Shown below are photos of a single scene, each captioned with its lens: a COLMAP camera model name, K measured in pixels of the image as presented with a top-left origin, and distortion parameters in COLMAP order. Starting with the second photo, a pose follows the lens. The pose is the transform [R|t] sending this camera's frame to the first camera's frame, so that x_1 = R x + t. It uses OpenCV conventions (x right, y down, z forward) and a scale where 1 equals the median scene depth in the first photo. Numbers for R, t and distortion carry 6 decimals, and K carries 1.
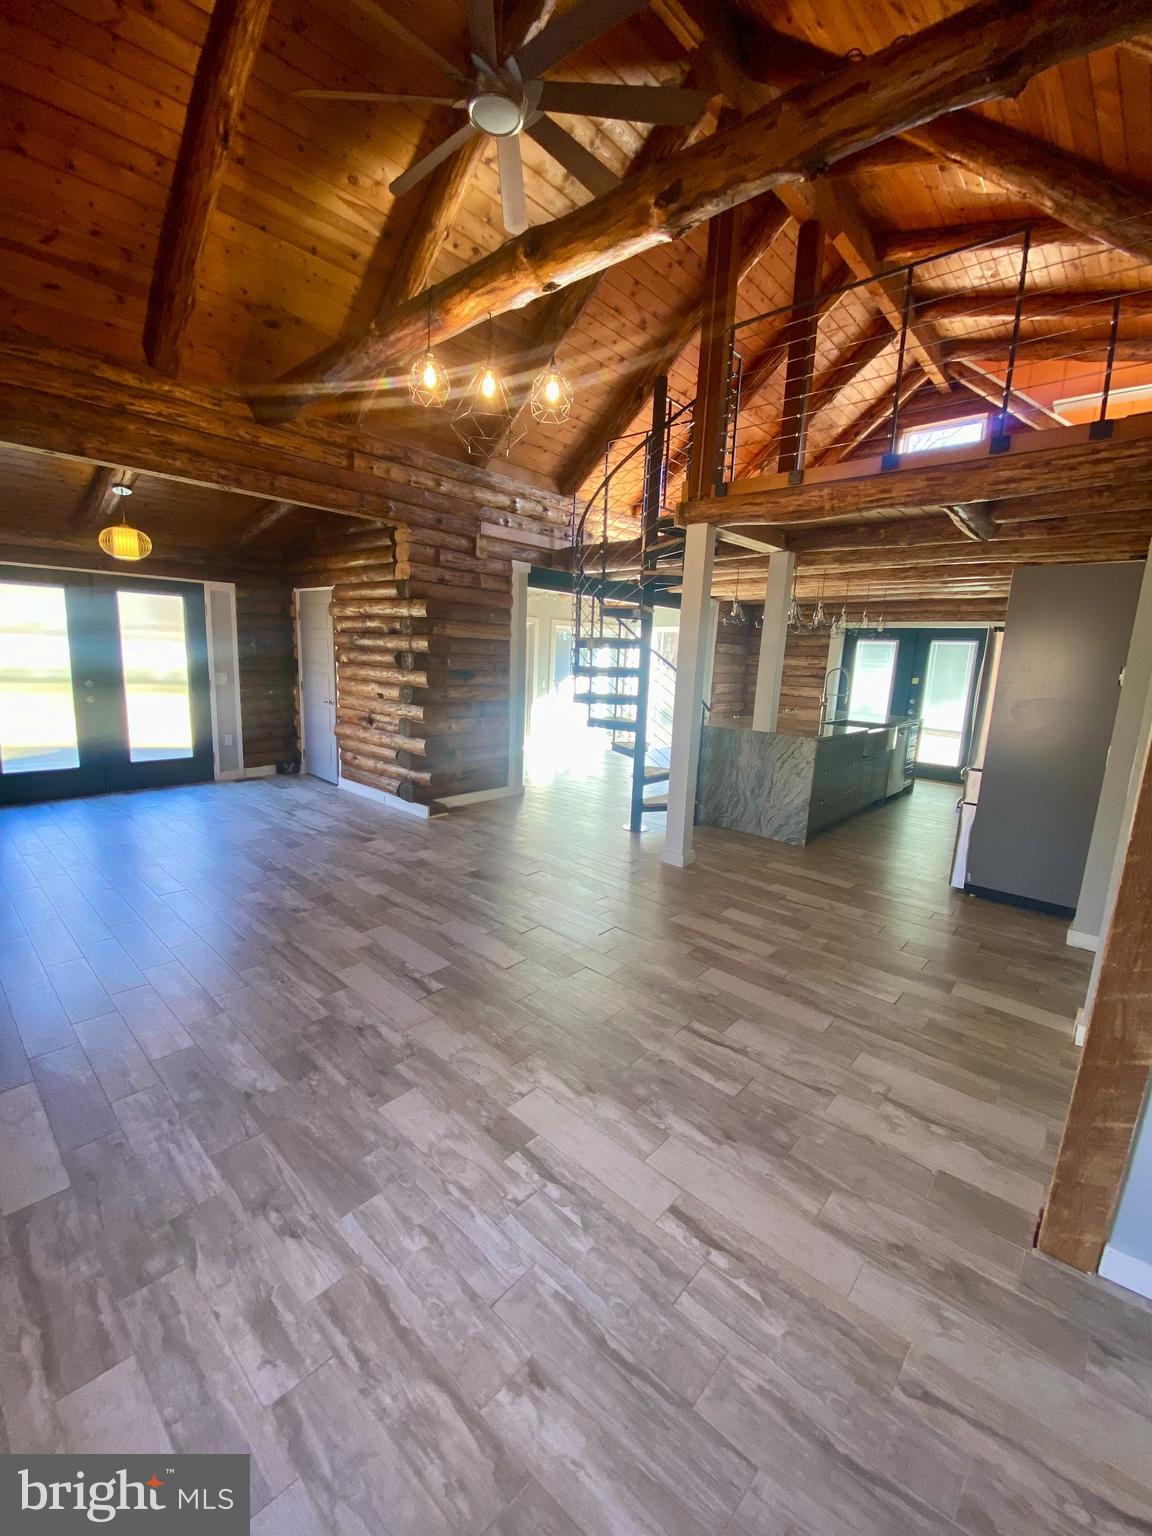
lens RADIAL K [[629.0, 0, 575.6], [0, 629.0, 765.7], [0, 0, 1]] dist [-0.001048, -0.001590]
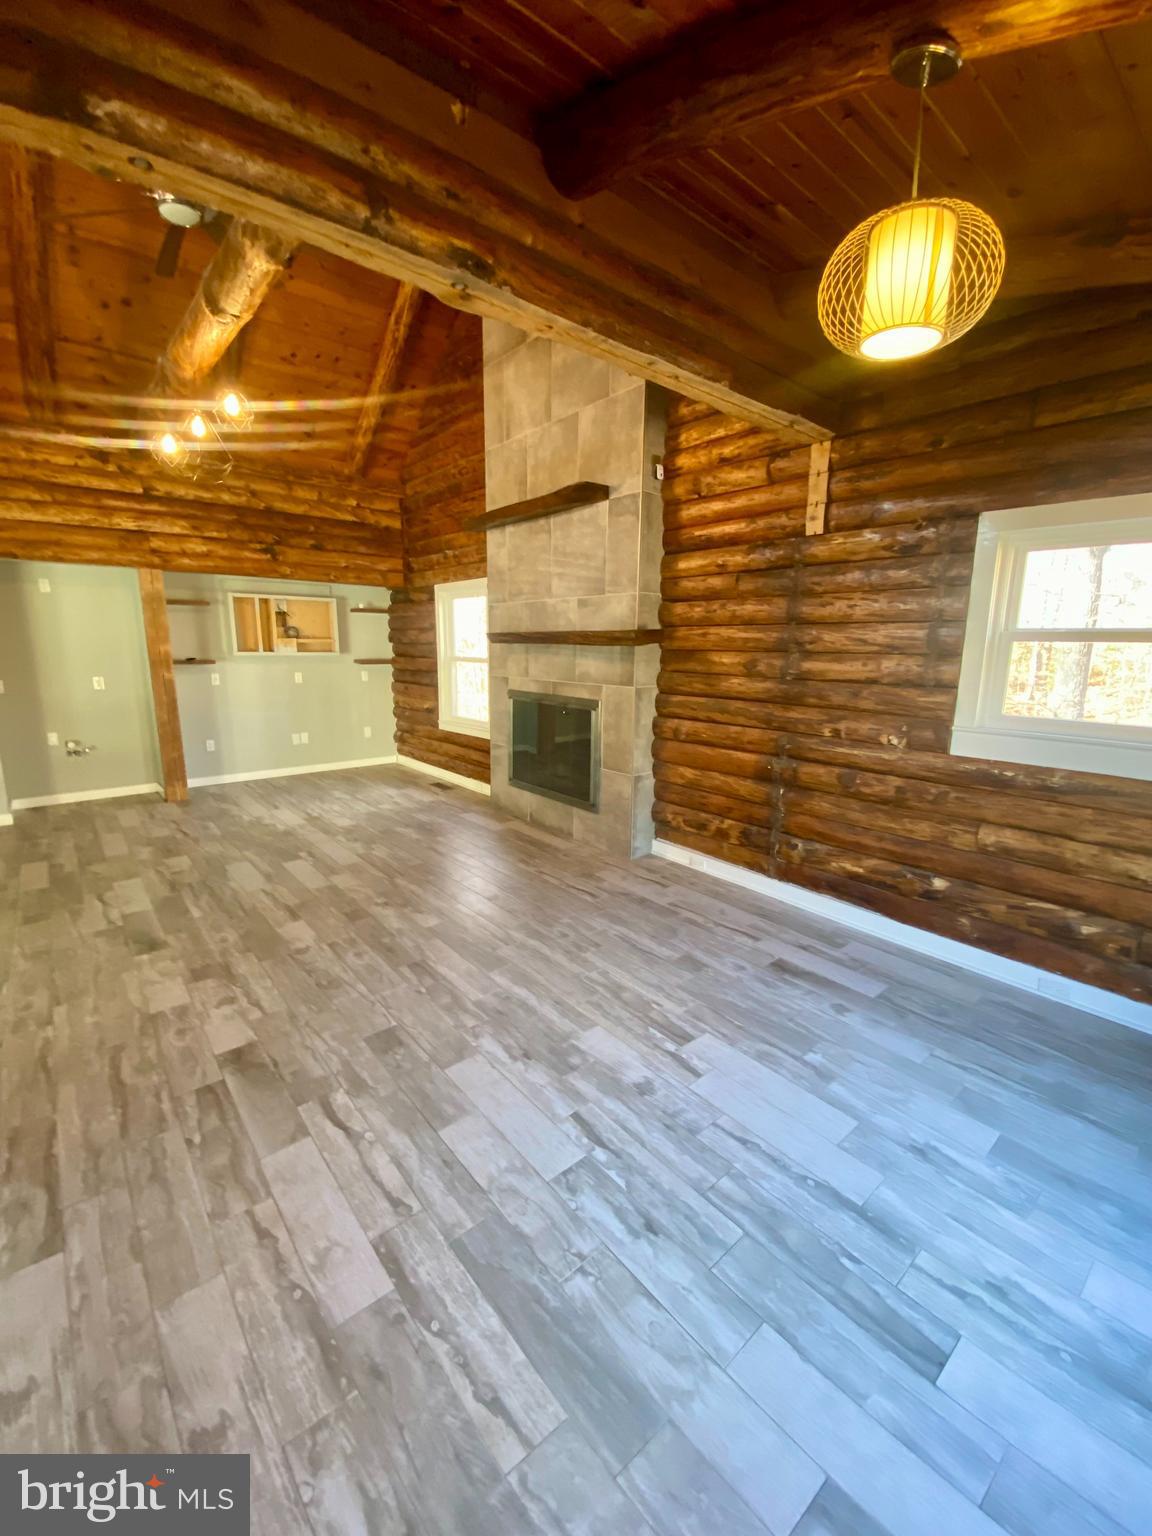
lens RADIAL K [[629.0, 0, 576.8], [0, 629.0, 767.1], [0, 0, 1]] dist [-0.001048, -0.001590]
pose [[-0.989965, -0.074240, 0.120238, -0.749512], [-0.022941, 0.924023, 0.381647, -0.324525], [-0.139436, 0.375059, -0.916454, 1.579898]]
